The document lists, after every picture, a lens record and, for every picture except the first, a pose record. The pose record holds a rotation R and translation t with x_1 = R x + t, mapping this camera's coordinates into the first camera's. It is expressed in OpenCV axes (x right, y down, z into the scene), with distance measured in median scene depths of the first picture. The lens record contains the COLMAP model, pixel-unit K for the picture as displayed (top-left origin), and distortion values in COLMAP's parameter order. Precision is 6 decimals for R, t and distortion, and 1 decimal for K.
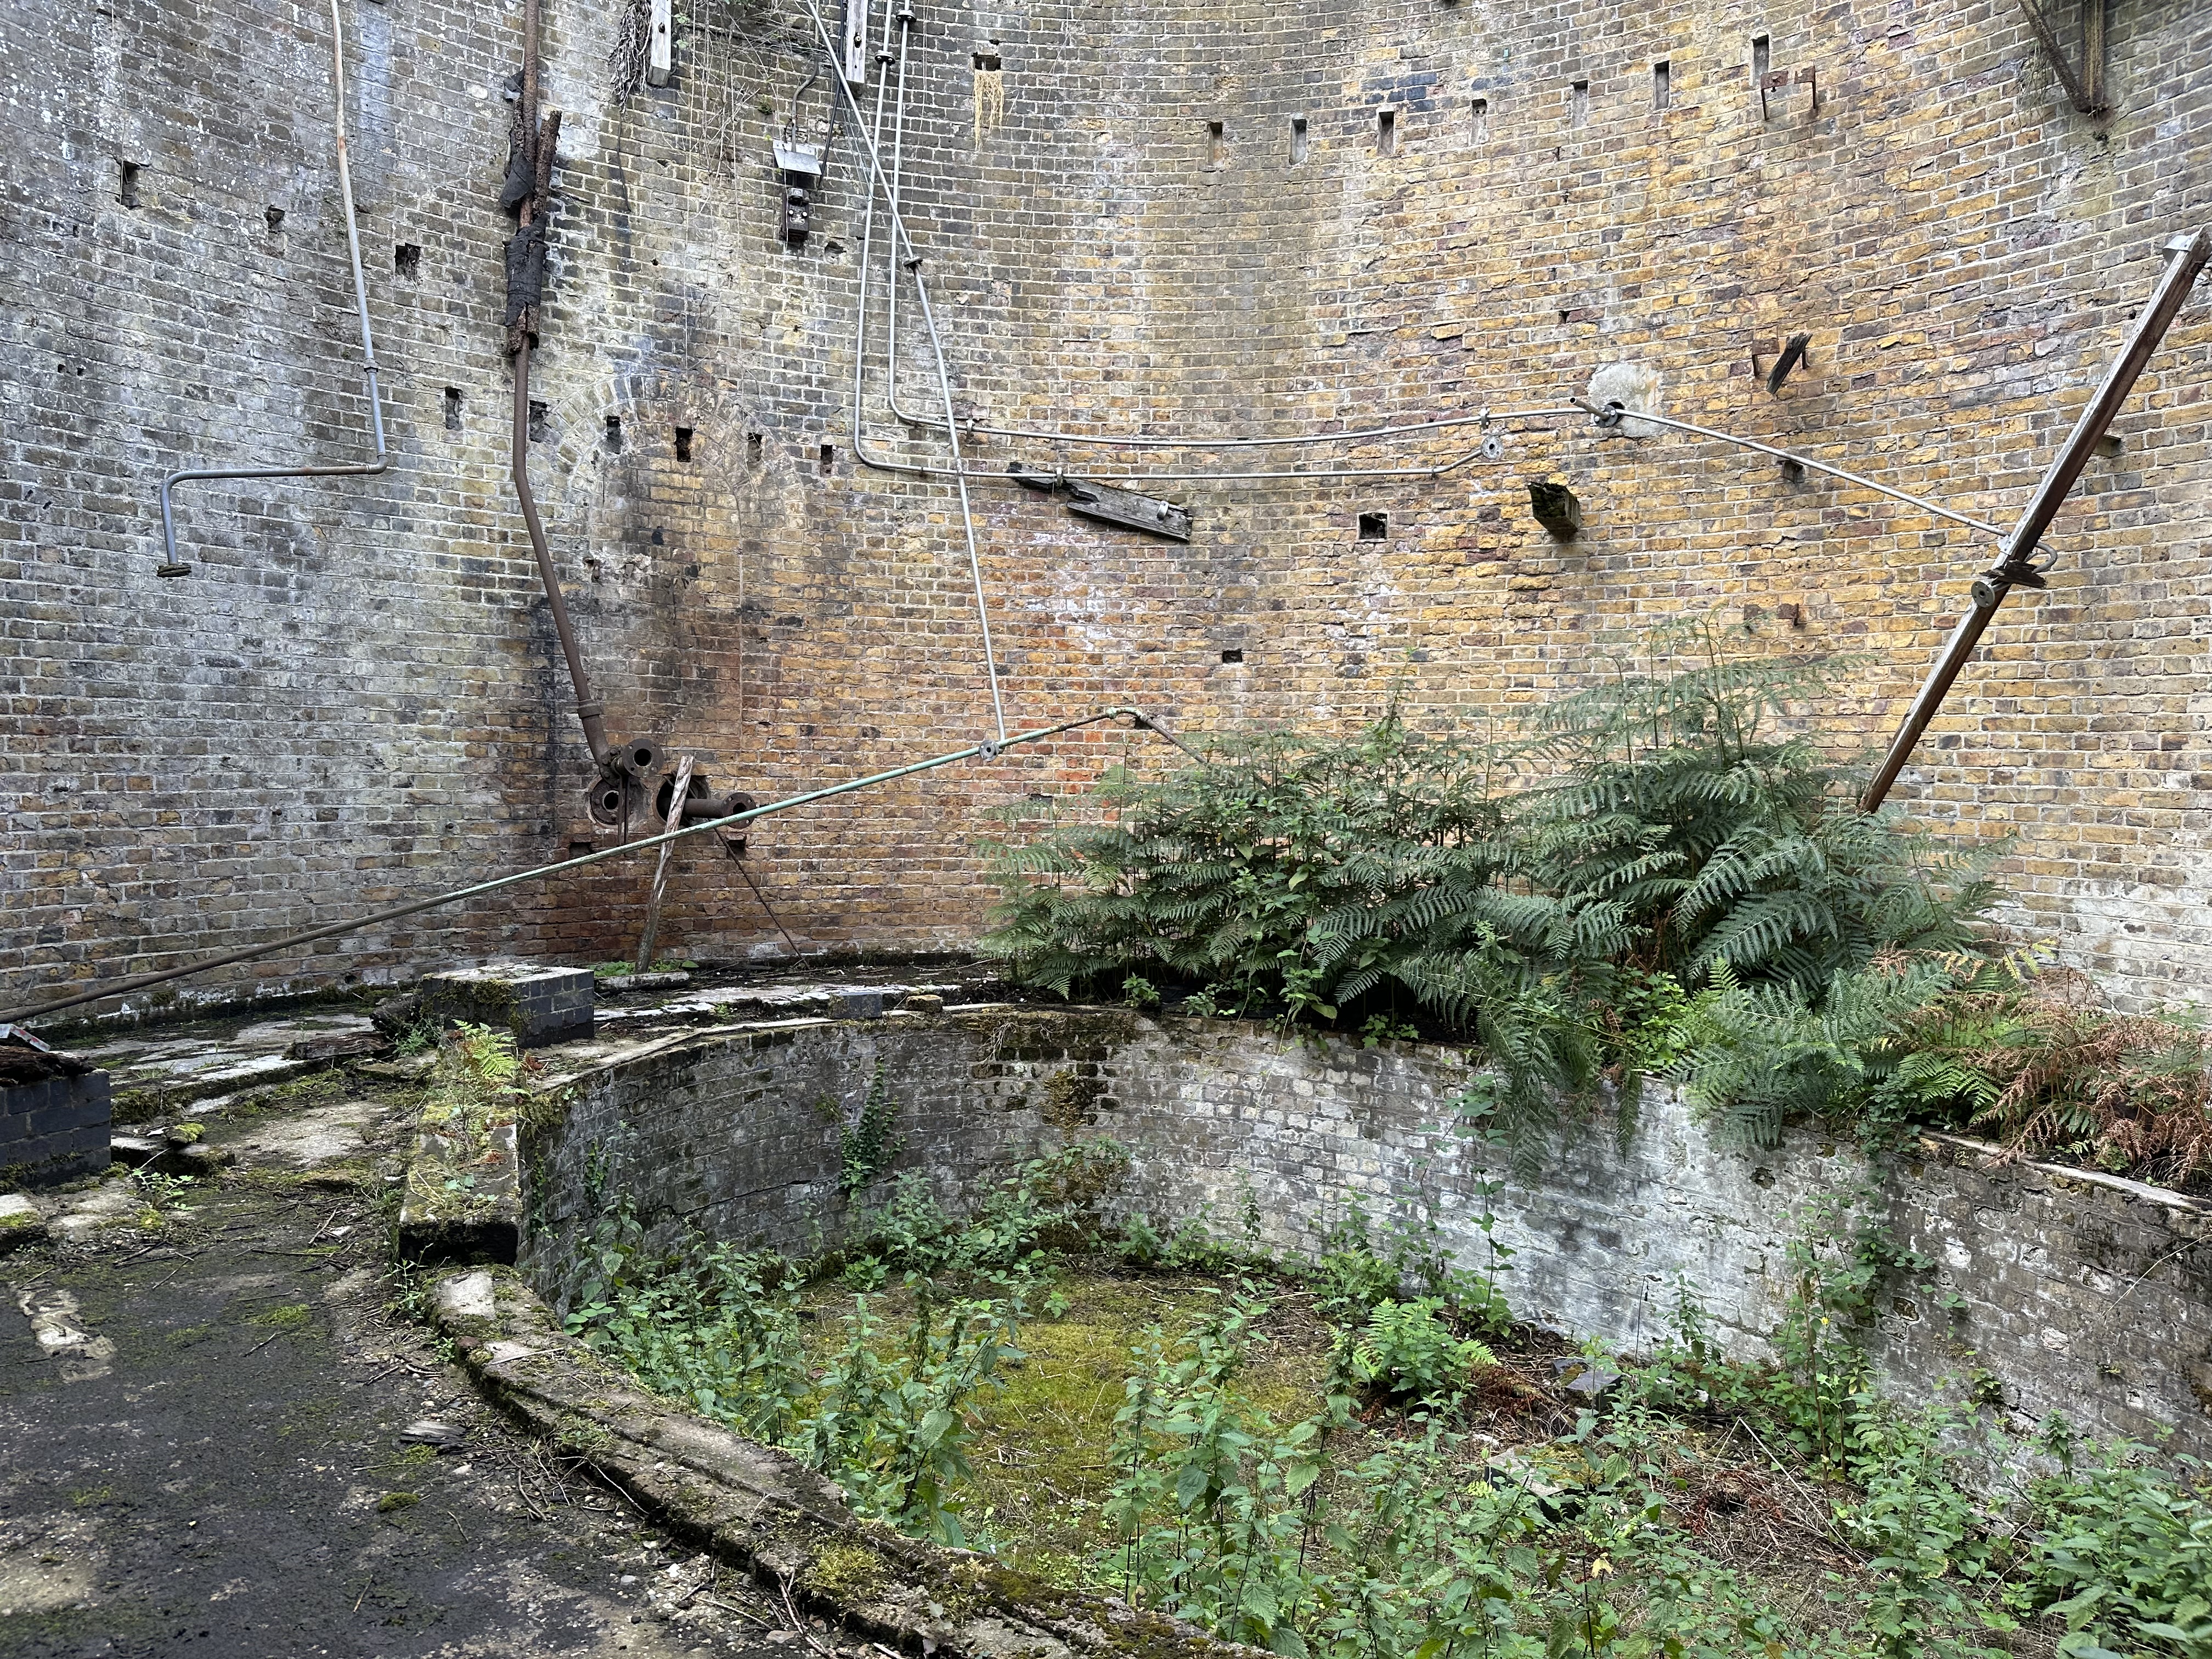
lens RADIAL K [[1529.0, 0, 1094.7], [0, 1529.0, 815.7], [0, 0, 1]] dist [0.048053, -0.062280]
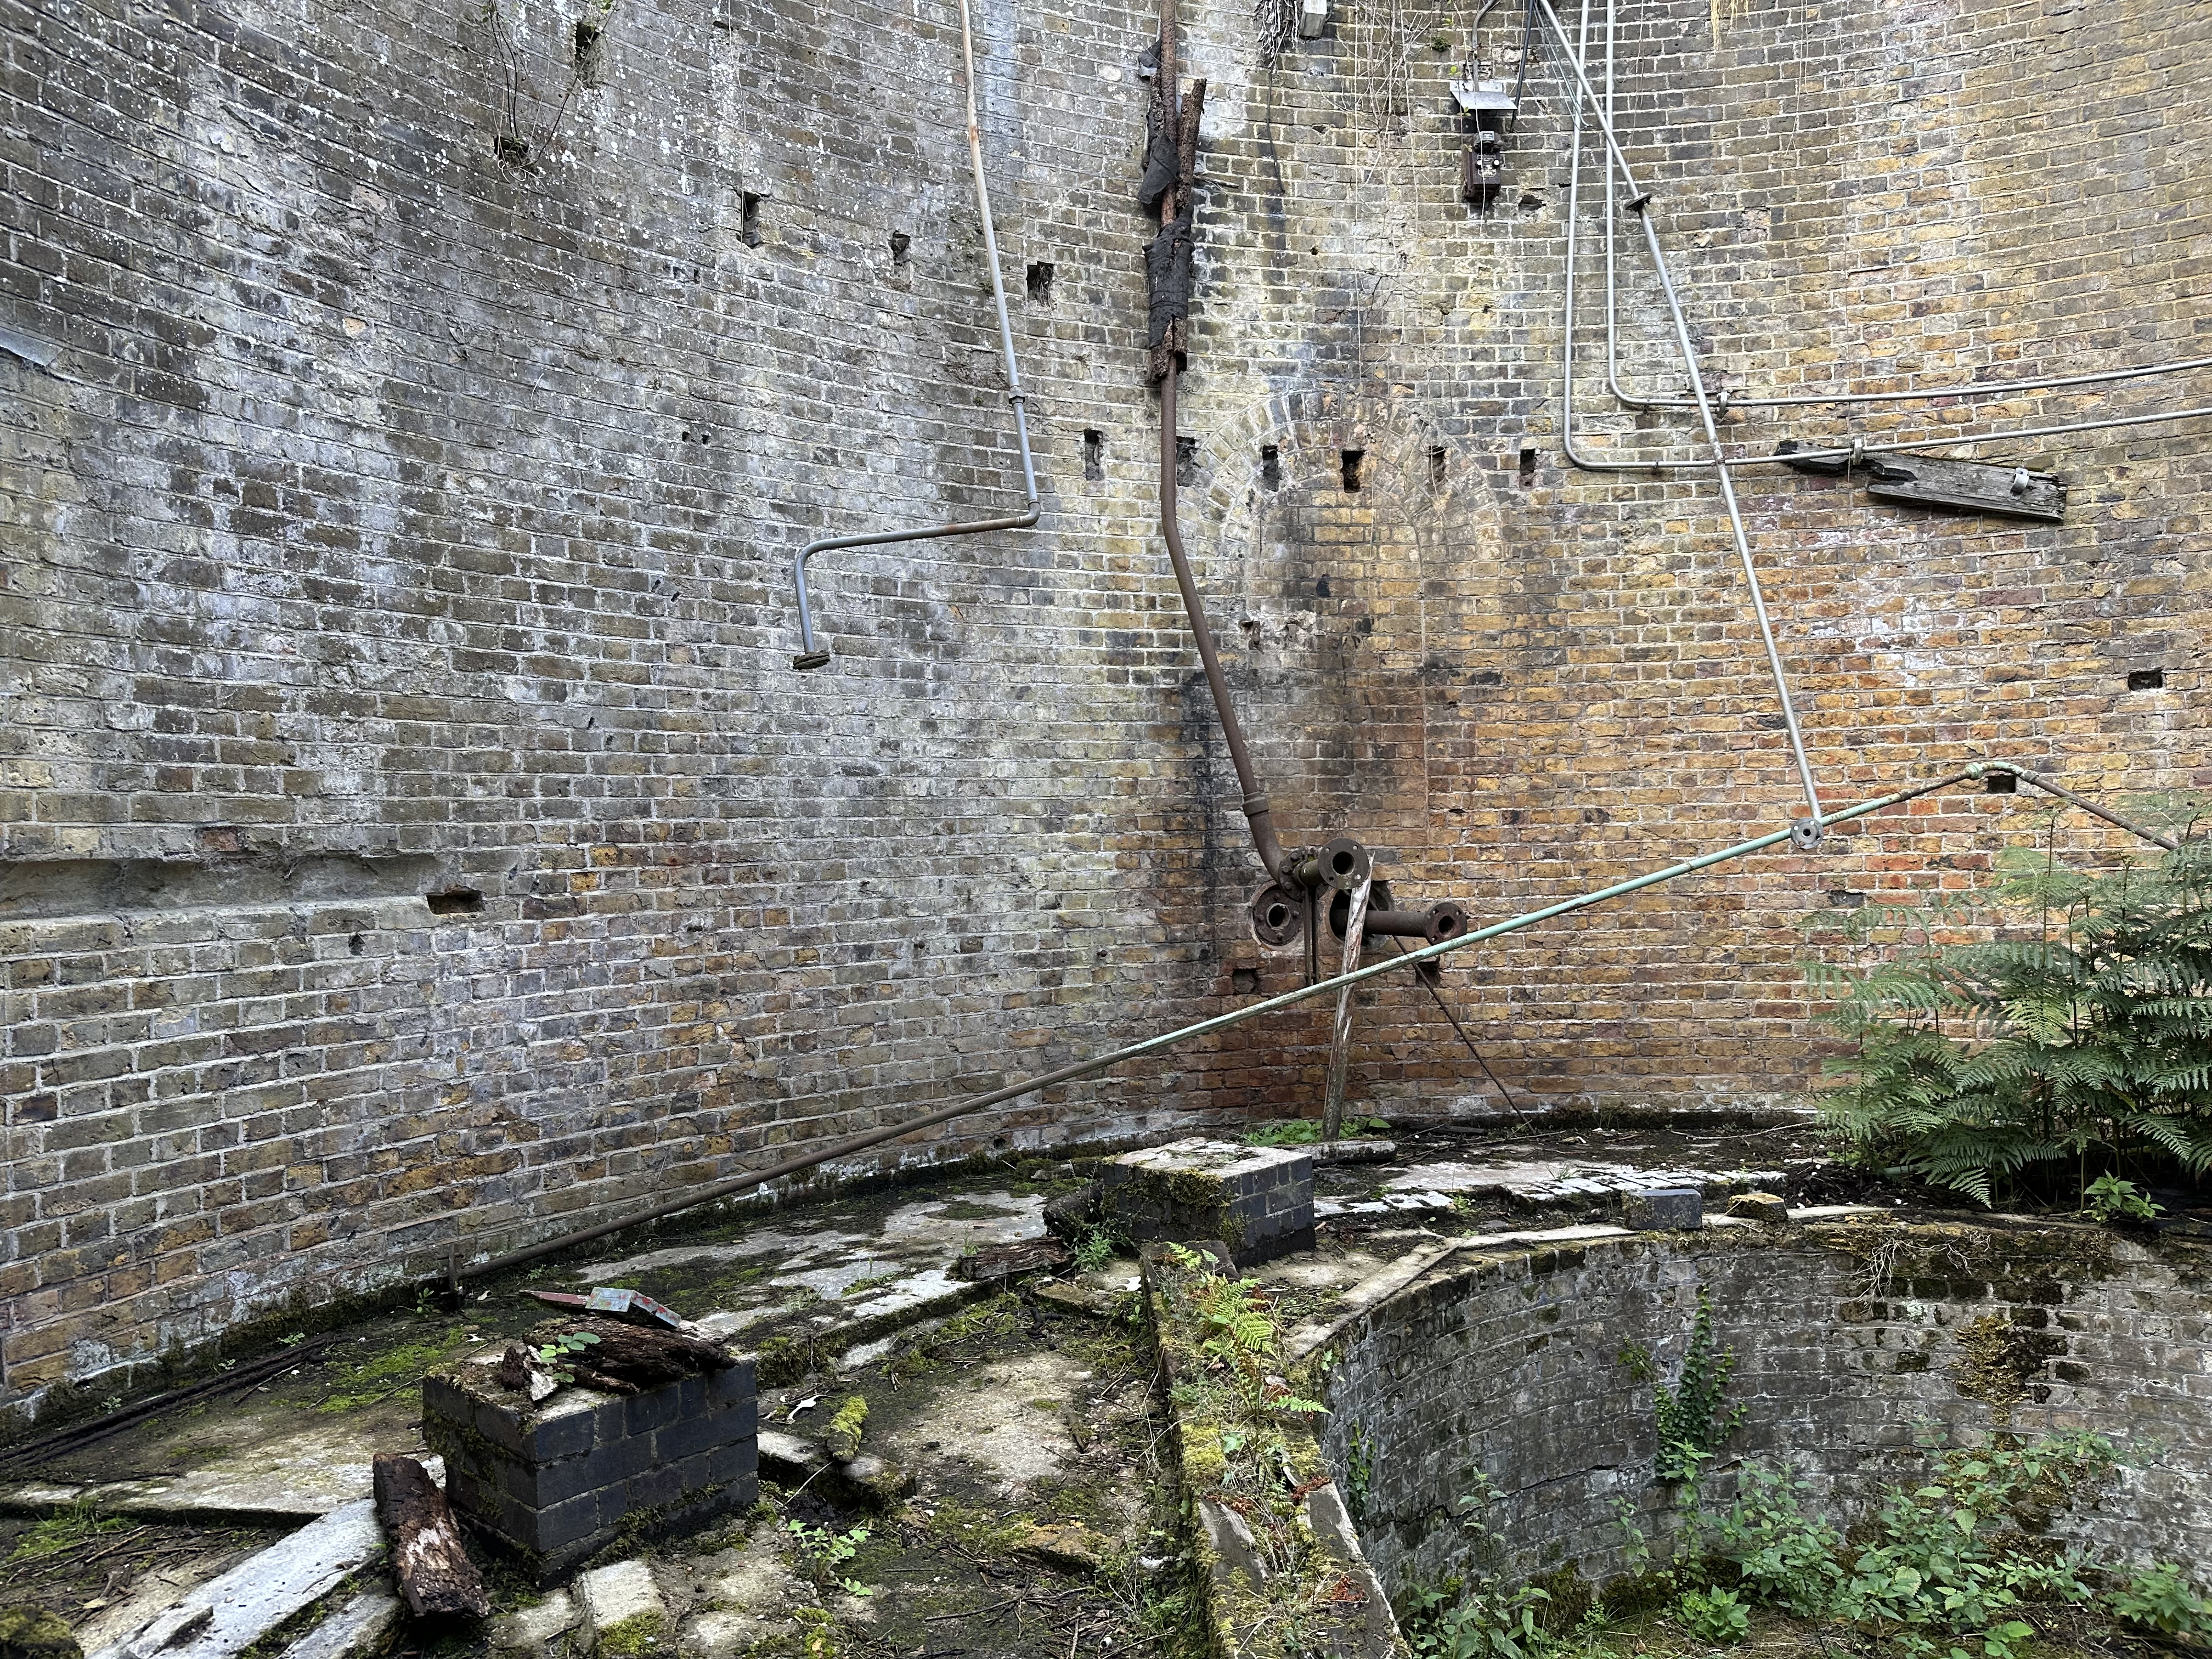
lens RADIAL K [[1529.0, 0, 1100.3], [0, 1529.0, 834.4], [0, 0, 1]] dist [0.048053, -0.062280]
pose [[0.944027, -0.041319, -0.327270, -0.163439], [0.026427, 0.998408, -0.049822, -0.018613], [0.328808, 0.038385, 0.943616, 0.248343]]
